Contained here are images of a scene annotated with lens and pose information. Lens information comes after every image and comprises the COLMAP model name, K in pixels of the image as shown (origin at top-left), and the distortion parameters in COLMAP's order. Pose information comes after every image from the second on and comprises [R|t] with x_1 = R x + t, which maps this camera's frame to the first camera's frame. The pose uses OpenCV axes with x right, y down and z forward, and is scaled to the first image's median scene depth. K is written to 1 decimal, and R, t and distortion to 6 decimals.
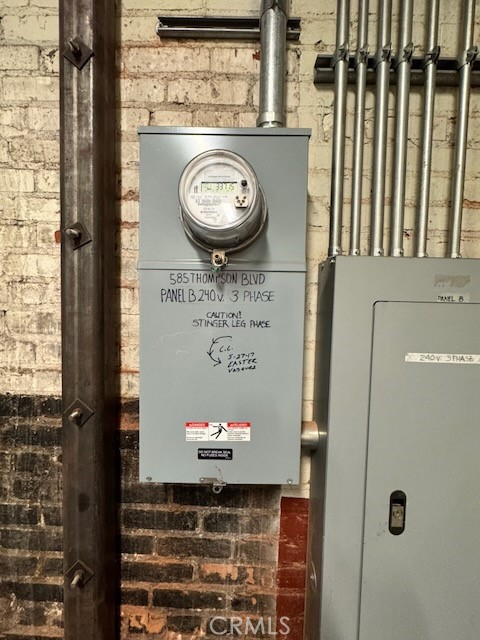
lens RADIAL K [[300.7, 0, 239.5], [0, 300.7, 321.4], [0, 0, 1]] dist [-0.002571, -0.000314]
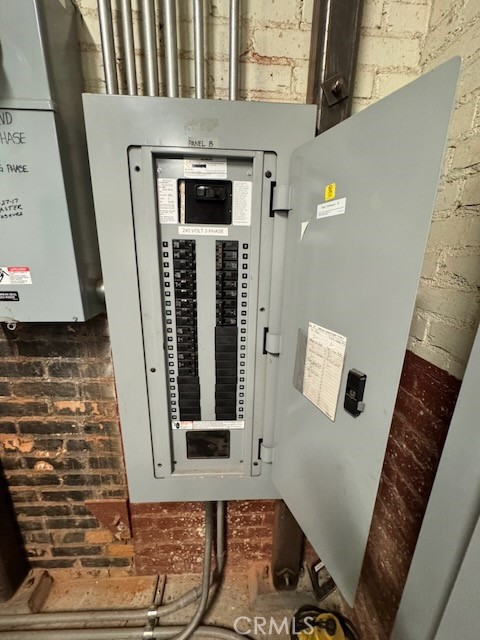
lens RADIAL K [[257.0, 0, 238.5], [0, 257.0, 323.7], [0, 0, 1]] dist [-0.001859, -0.000556]
pose [[0.998283, -0.023329, 0.053730, 0.593041], [0.011197, 0.976355, 0.215884, 0.268668], [-0.057496, -0.214912, 0.974940, -0.018127]]
